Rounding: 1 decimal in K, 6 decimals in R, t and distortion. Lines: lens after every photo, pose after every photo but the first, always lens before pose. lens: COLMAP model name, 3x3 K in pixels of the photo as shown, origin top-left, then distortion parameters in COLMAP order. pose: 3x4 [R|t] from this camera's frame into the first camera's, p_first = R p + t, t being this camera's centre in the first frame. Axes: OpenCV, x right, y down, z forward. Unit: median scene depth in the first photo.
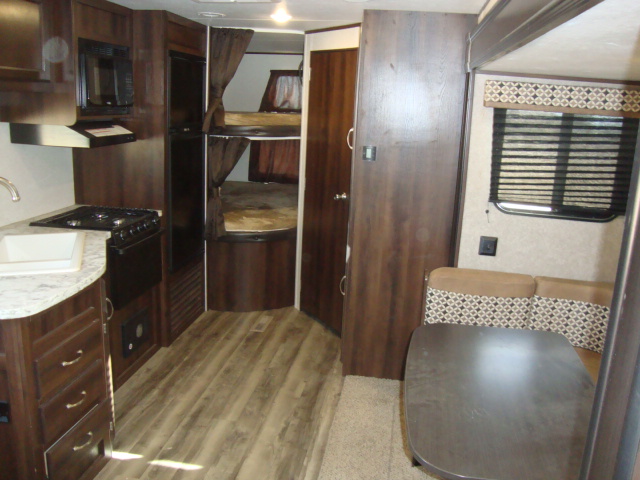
lens RADIAL K [[578.7, 0, 320.0], [0, 578.7, 240.0], [0, 0, 1]] dist [-0.181076, 0.187731]
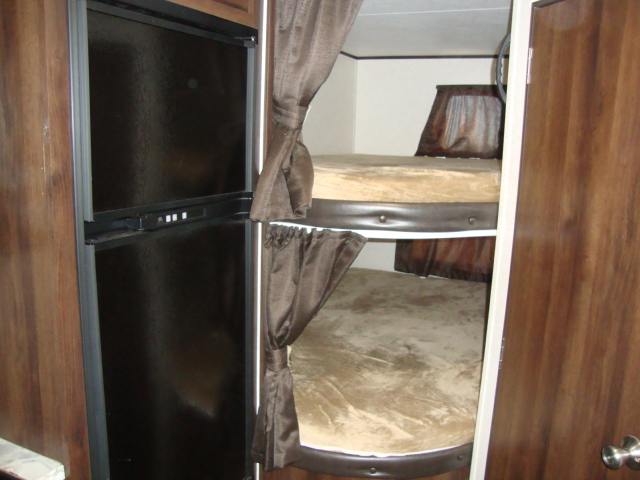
lens RADIAL K [[578.7, 0, 320.0], [0, 578.7, 240.0], [0, 0, 1]] dist [-0.181076, 0.187731]
pose [[0.955592, 0.040420, -0.291907, -0.035983], [-0.058090, 0.996950, -0.052120, -0.147712], [0.288910, 0.066762, 0.955026, 0.605274]]
